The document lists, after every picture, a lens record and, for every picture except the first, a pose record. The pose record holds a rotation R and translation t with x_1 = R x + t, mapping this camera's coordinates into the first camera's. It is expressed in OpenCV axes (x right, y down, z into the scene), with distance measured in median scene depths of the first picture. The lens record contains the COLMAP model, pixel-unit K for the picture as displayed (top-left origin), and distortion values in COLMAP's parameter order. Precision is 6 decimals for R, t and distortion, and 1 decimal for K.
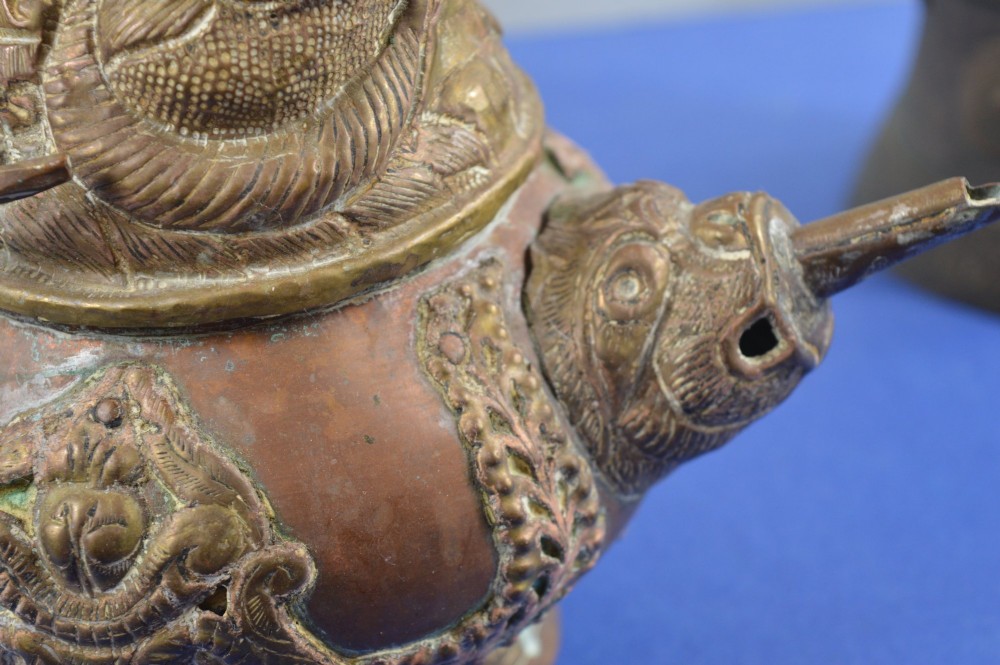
lens RADIAL K [[2215.2, 0, 500.0], [0, 2215.2, 332.5], [0, 0, 1]] dist [0.059525, 0.048206]
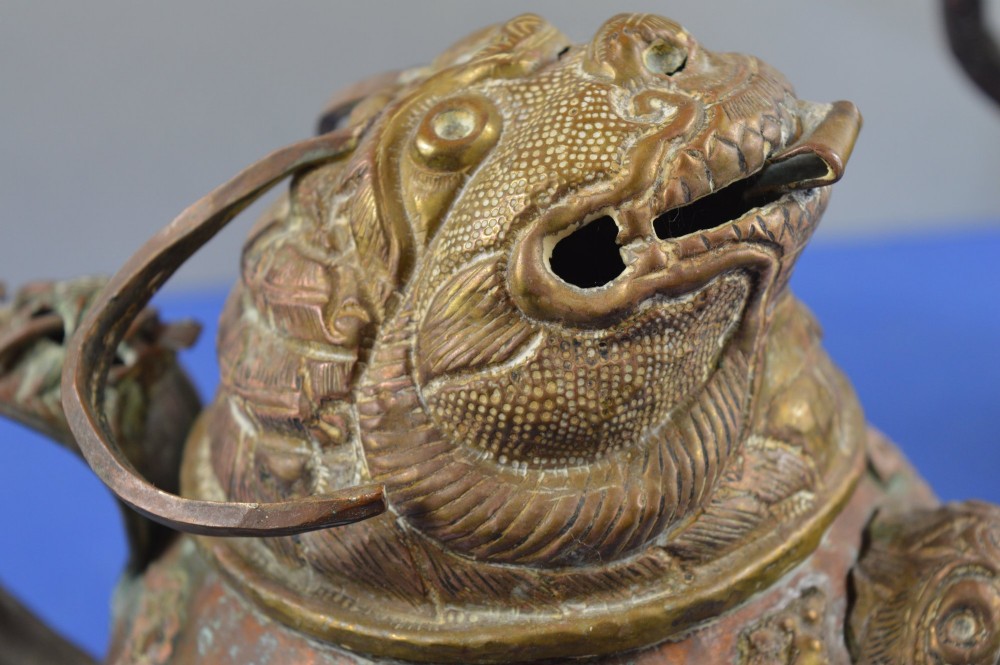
lens RADIAL K [[2215.2, 0, 500.0], [0, 2215.2, 332.5], [0, 0, 1]] dist [0.059525, 0.048206]
pose [[0.996586, 0.027721, -0.077766, -0.070337], [-0.031162, 0.998572, -0.043384, -0.102405], [0.076452, 0.045659, 0.996027, 0.051070]]
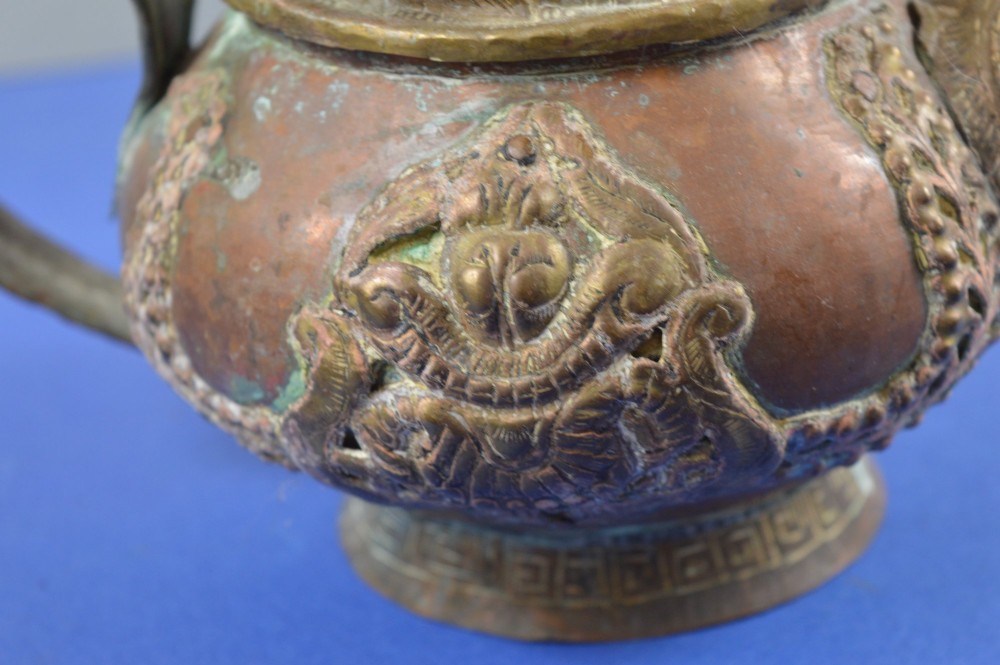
lens RADIAL K [[2215.2, 0, 500.0], [0, 2215.2, 332.5], [0, 0, 1]] dist [0.059525, 0.048206]
pose [[0.997054, -0.038033, 0.066609, -0.247146], [0.043523, 0.995598, -0.083006, 0.185747], [-0.063159, 0.085660, 0.994321, 0.095346]]
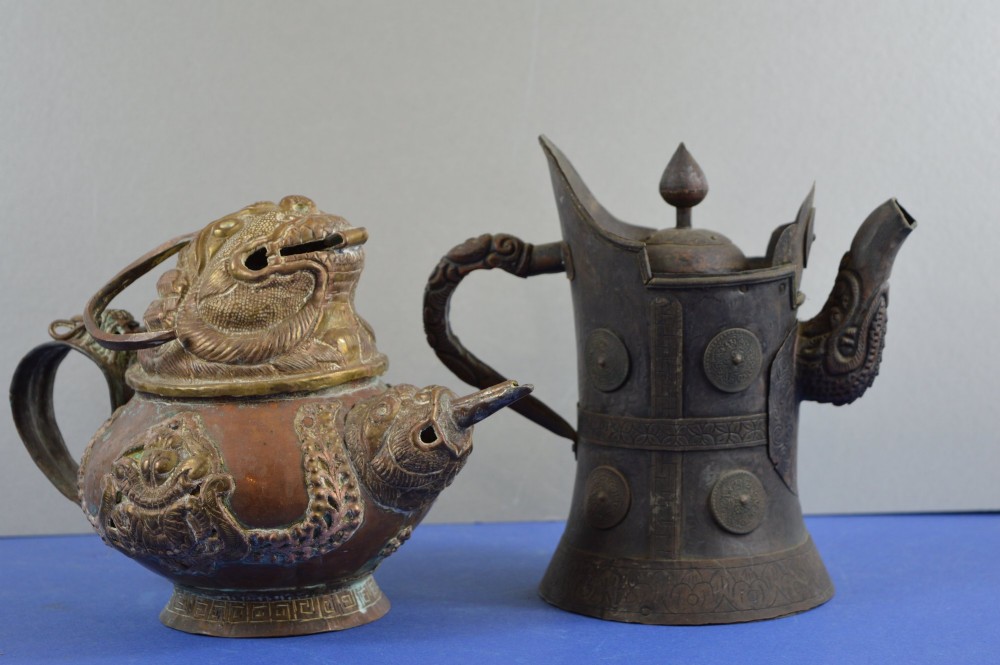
lens RADIAL K [[2215.2, 0, 500.0], [0, 2215.2, 332.5], [0, 0, 1]] dist [0.059525, 0.048206]
pose [[0.964595, 0.063393, -0.256005, 0.877321], [-0.155784, 0.920202, -0.359109, 0.830168], [0.212812, 0.386276, 0.897498, -1.358018]]
